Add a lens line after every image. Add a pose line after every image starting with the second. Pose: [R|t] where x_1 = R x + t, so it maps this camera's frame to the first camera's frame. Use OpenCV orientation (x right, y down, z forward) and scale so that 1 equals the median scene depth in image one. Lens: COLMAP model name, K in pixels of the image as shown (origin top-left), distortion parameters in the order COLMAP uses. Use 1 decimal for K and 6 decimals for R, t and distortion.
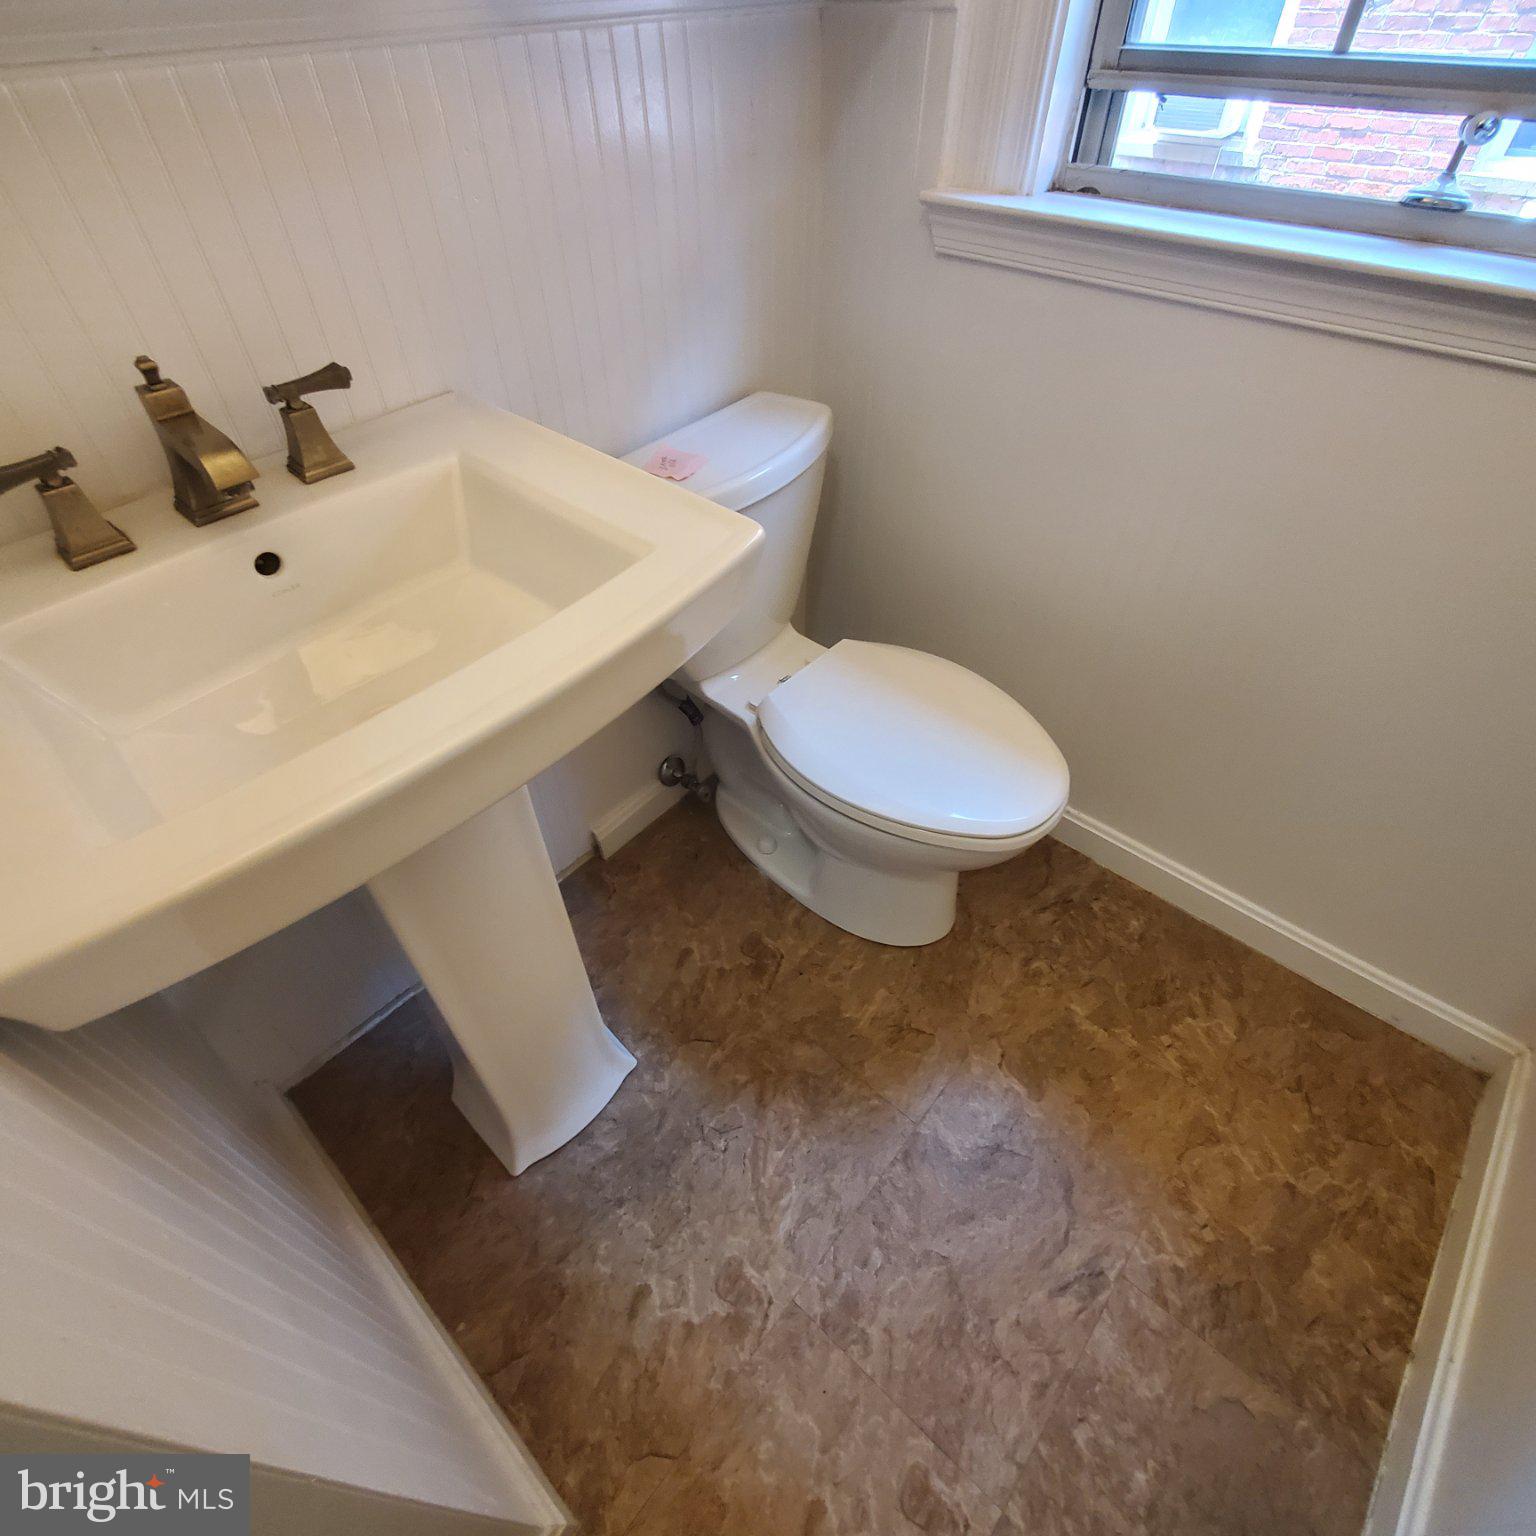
lens RADIAL K [[817.9, 0, 756.7], [0, 817.9, 751.7], [0, 0, 1]] dist [0.002190, -0.001505]
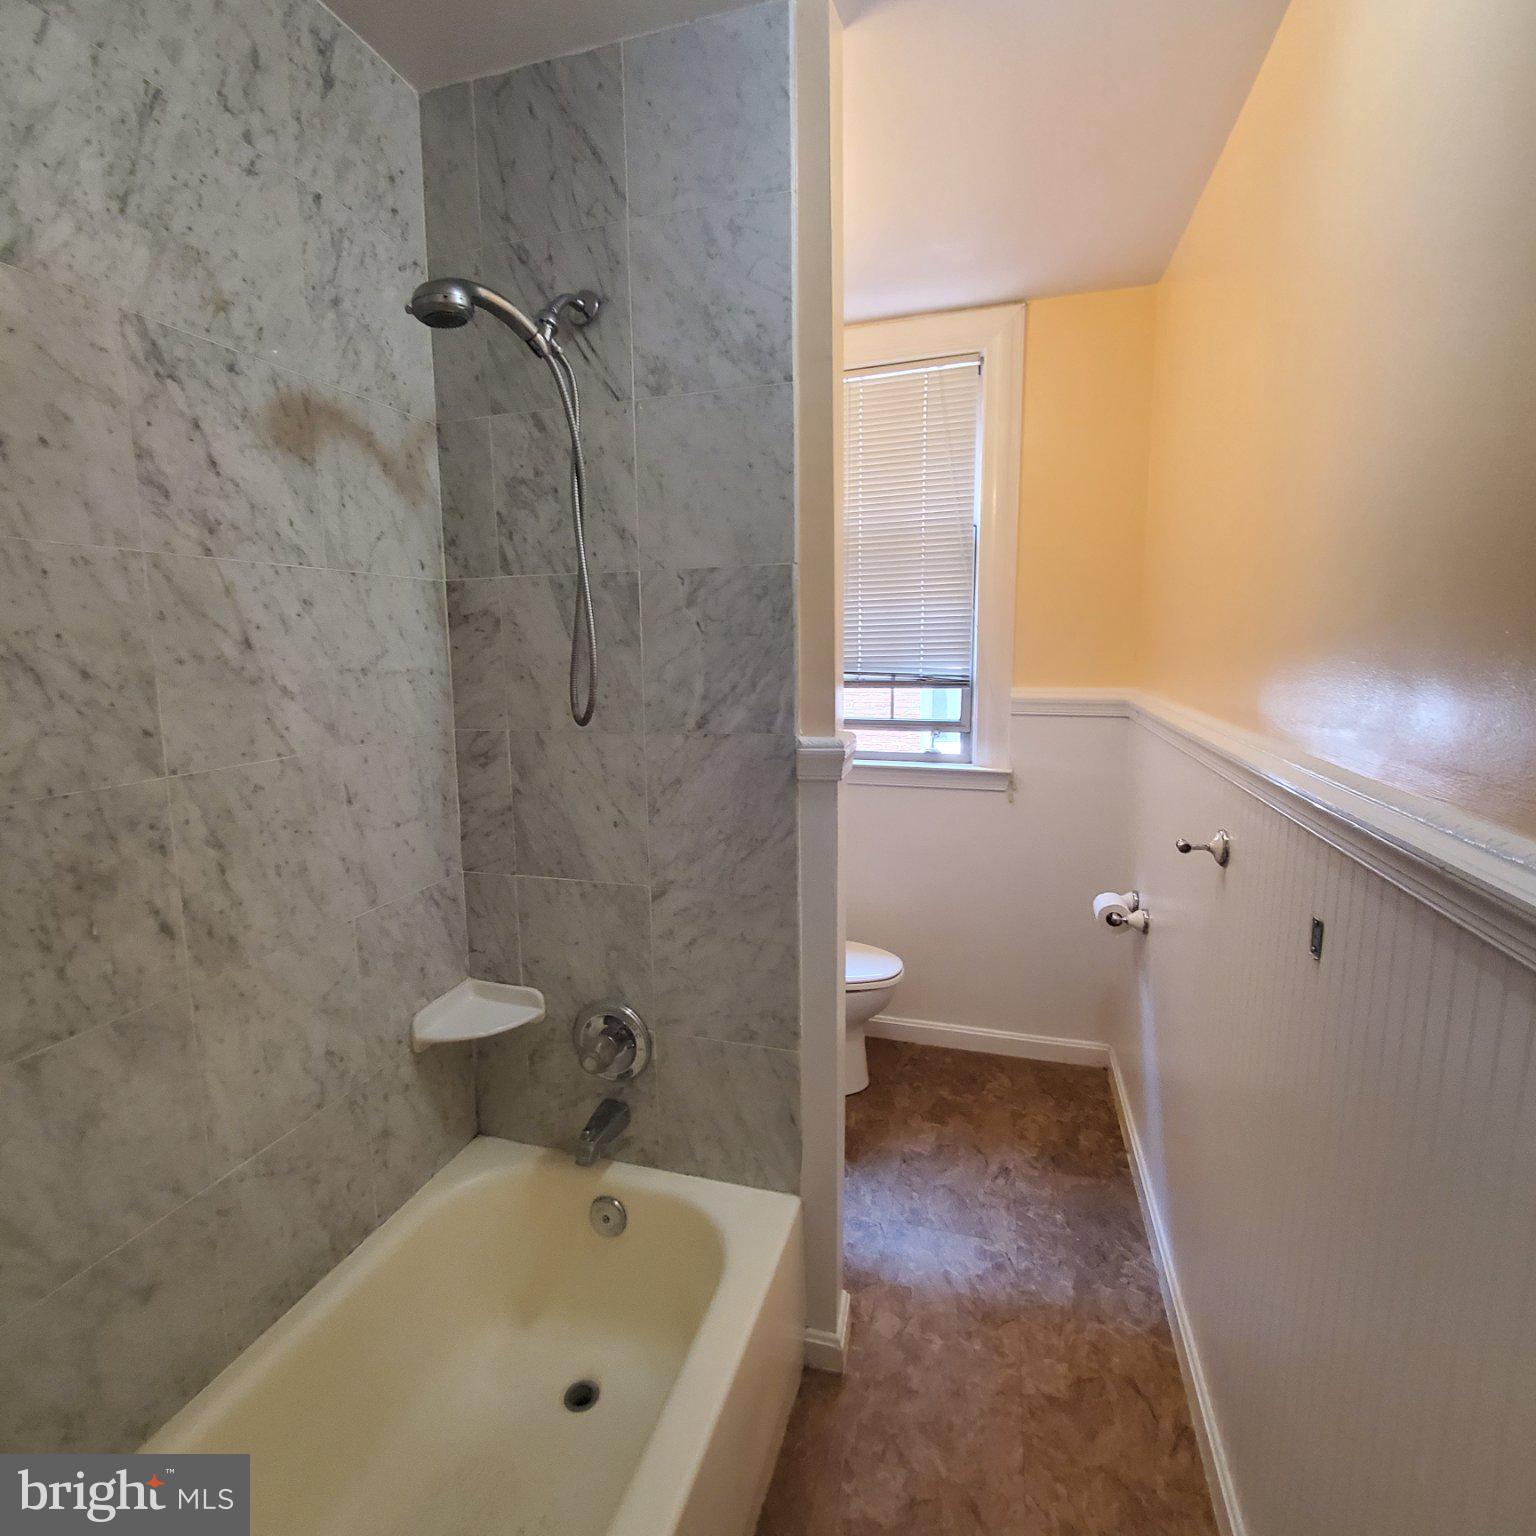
lens RADIAL K [[817.9, 0, 759.2], [0, 817.9, 755.2], [0, 0, 1]] dist [0.002190, -0.001505]
pose [[0.903283, -0.054767, 0.425536, -1.164662], [0.300283, 0.789112, -0.535847, 0.874790], [-0.306449, 0.611803, 0.729237, -1.153355]]
